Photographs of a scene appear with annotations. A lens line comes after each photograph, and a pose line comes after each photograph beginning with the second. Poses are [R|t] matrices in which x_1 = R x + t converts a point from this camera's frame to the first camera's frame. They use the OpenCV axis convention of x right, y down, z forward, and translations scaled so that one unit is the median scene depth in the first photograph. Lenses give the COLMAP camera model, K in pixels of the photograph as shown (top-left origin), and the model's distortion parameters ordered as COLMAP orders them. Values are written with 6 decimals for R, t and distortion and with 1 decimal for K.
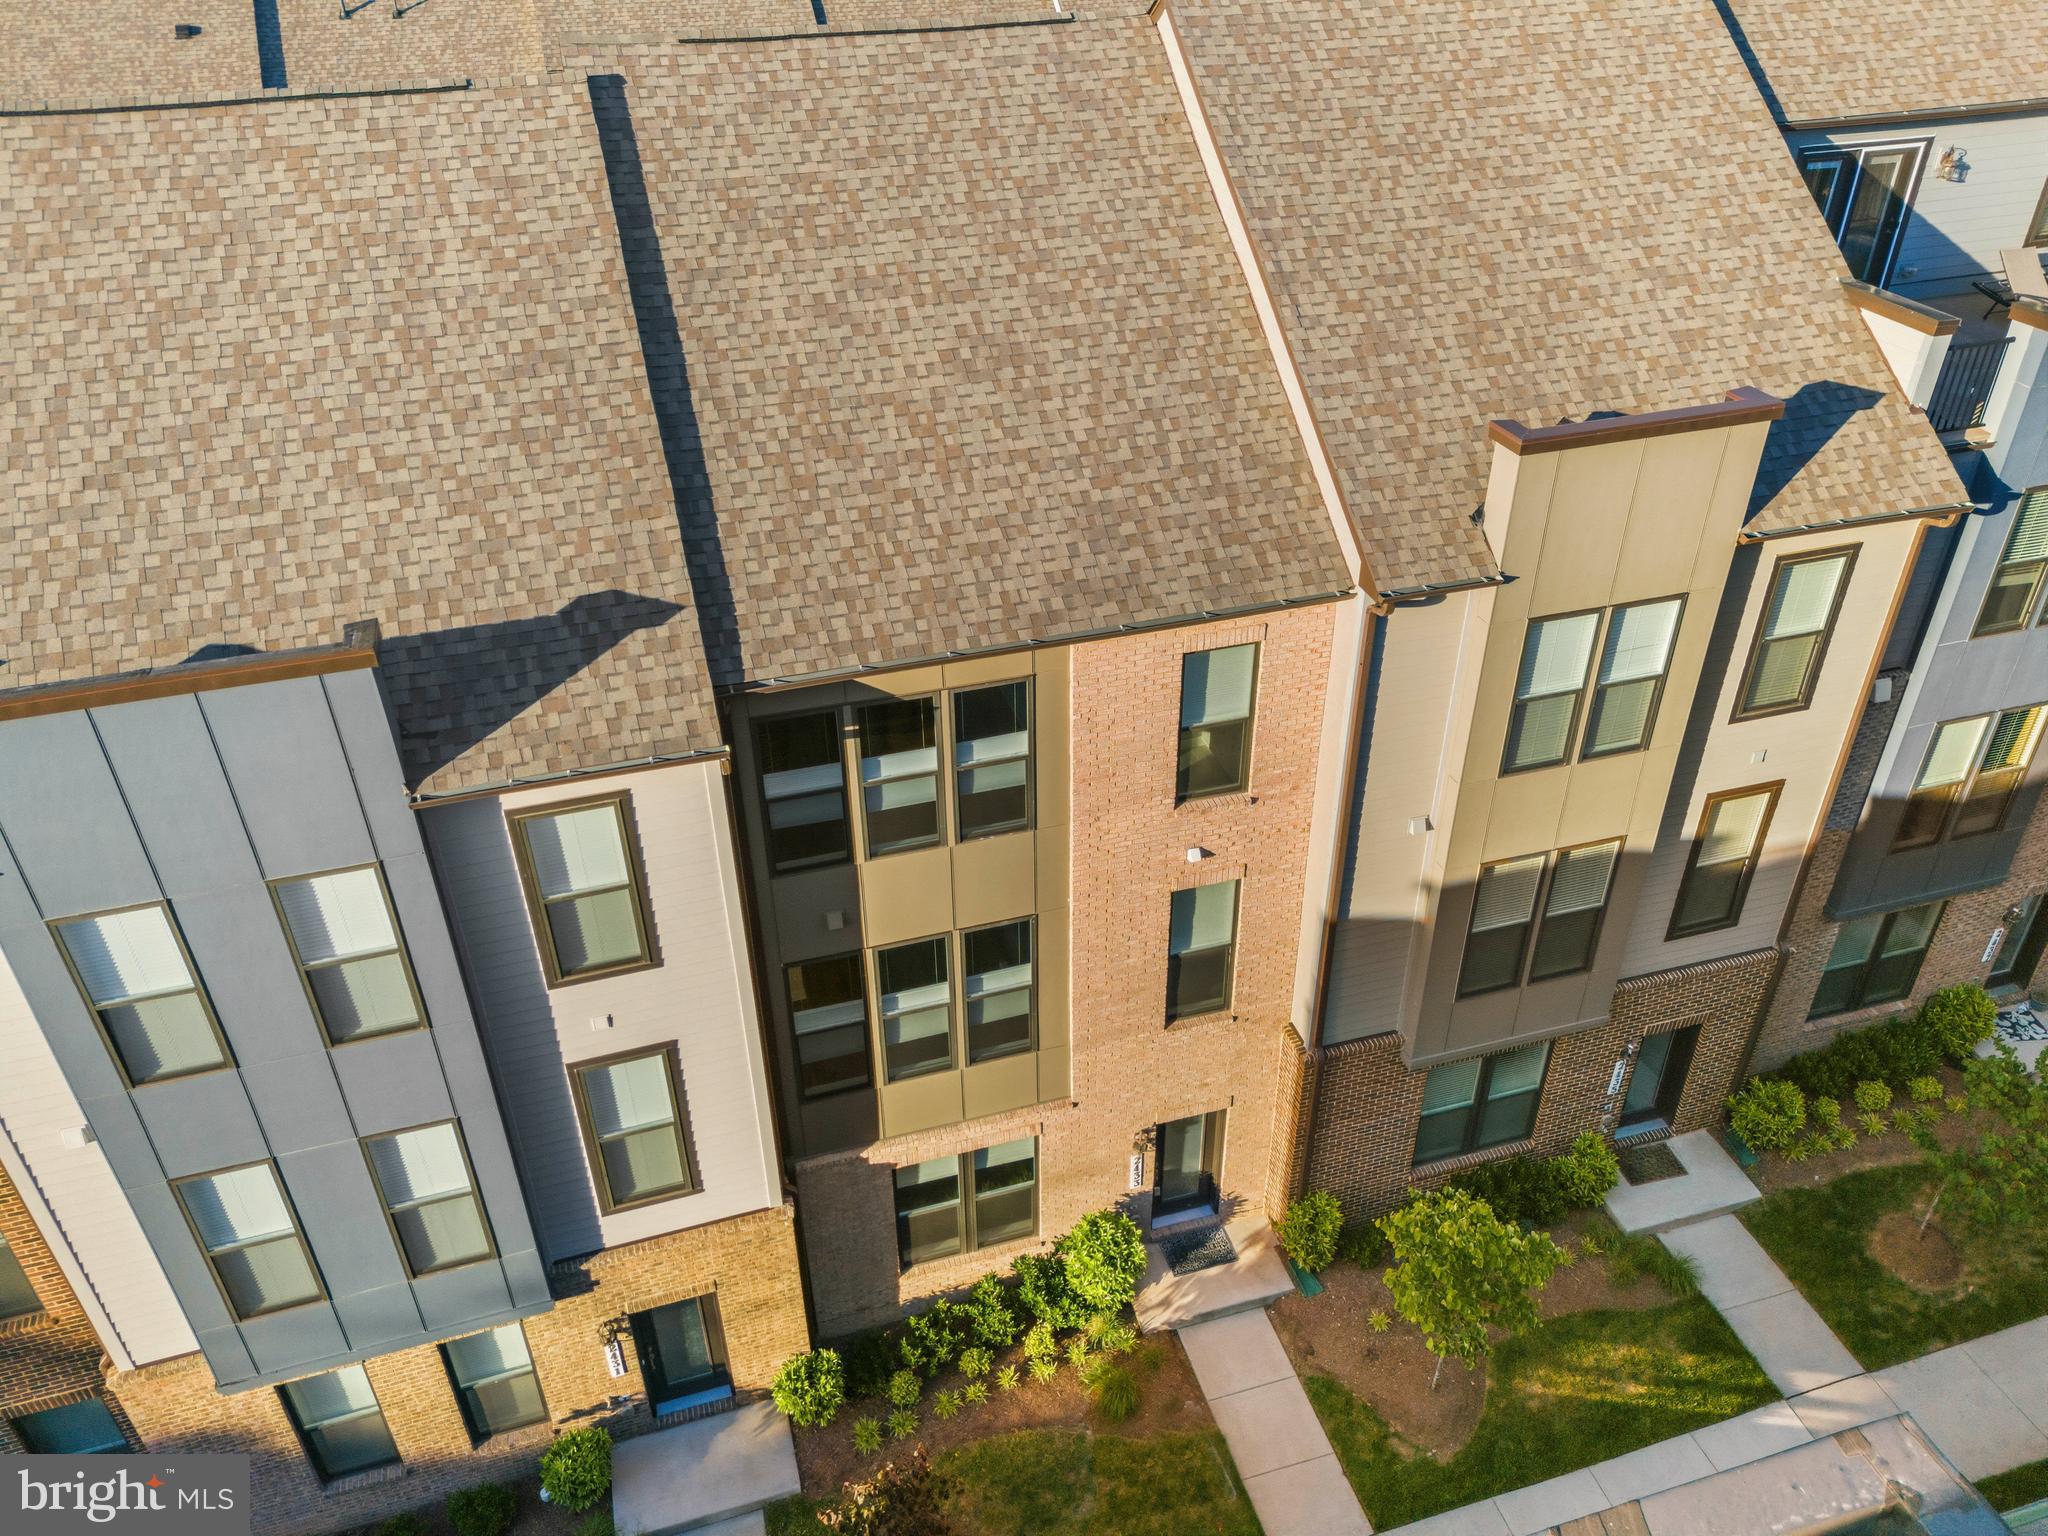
lens RADIAL K [[1524.5, 0, 1027.0], [0, 1524.5, 758.1], [0, 0, 1]] dist [0.027266, -0.002597]
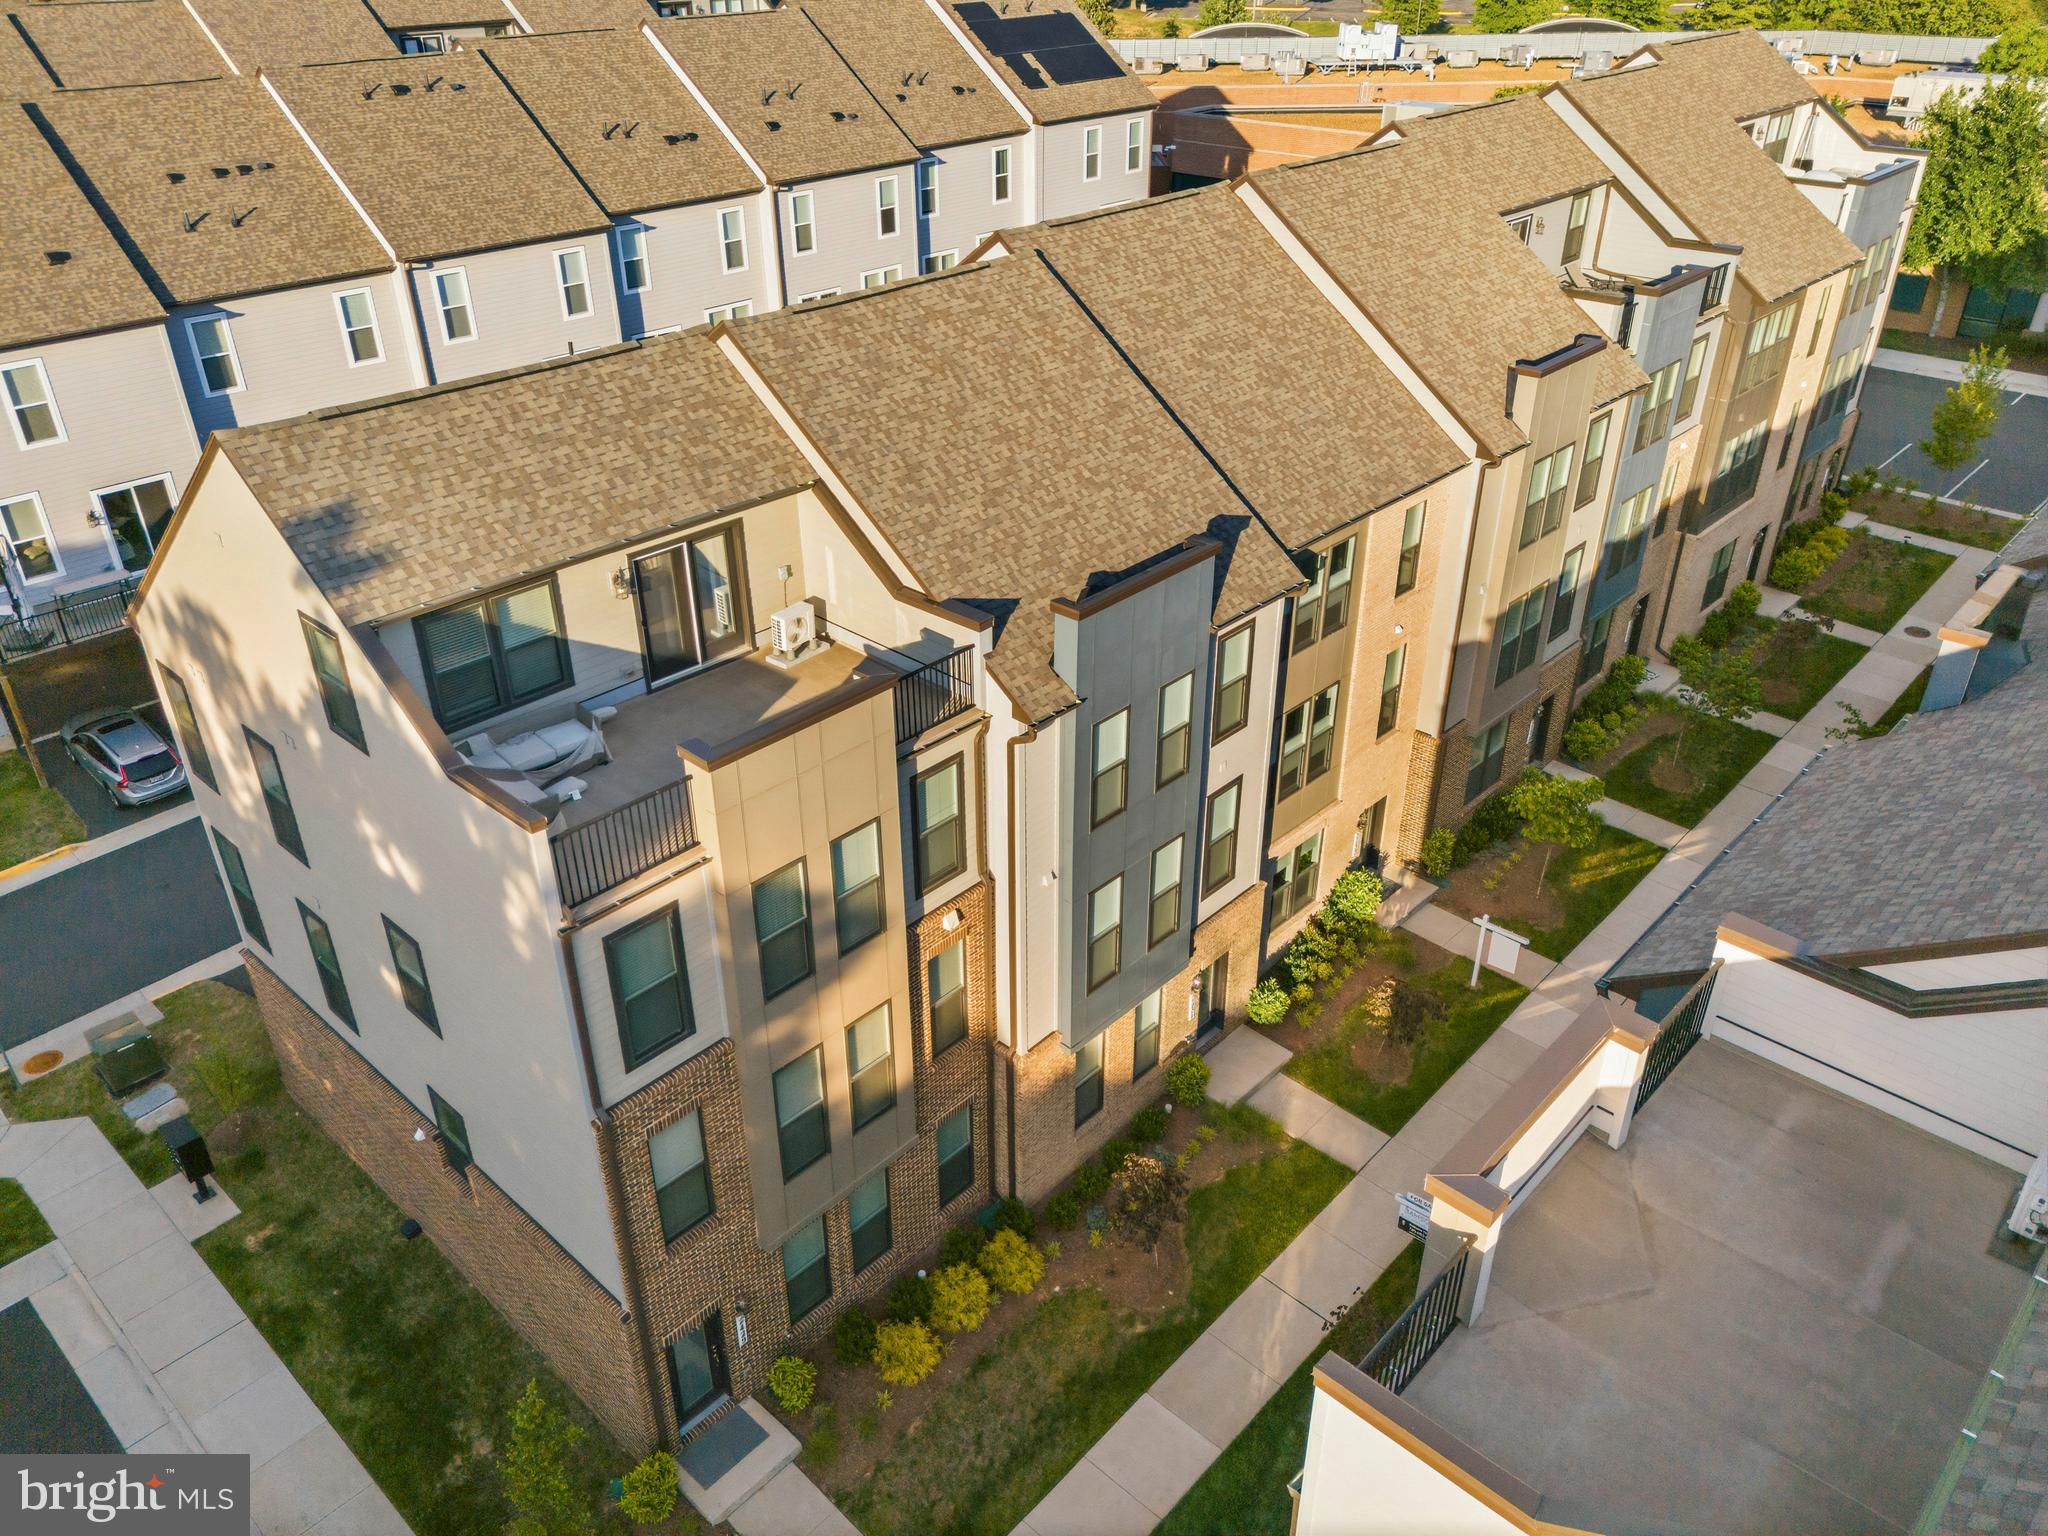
lens RADIAL K [[1524.5, 0, 1027.0], [0, 1524.5, 758.1], [0, 0, 1]] dist [0.027266, -0.002597]
pose [[0.863995, -0.247375, 0.438541, -1.022829], [0.272049, 0.962259, 0.006819, 0.072604], [-0.423677, 0.113413, 0.898685, -0.399112]]
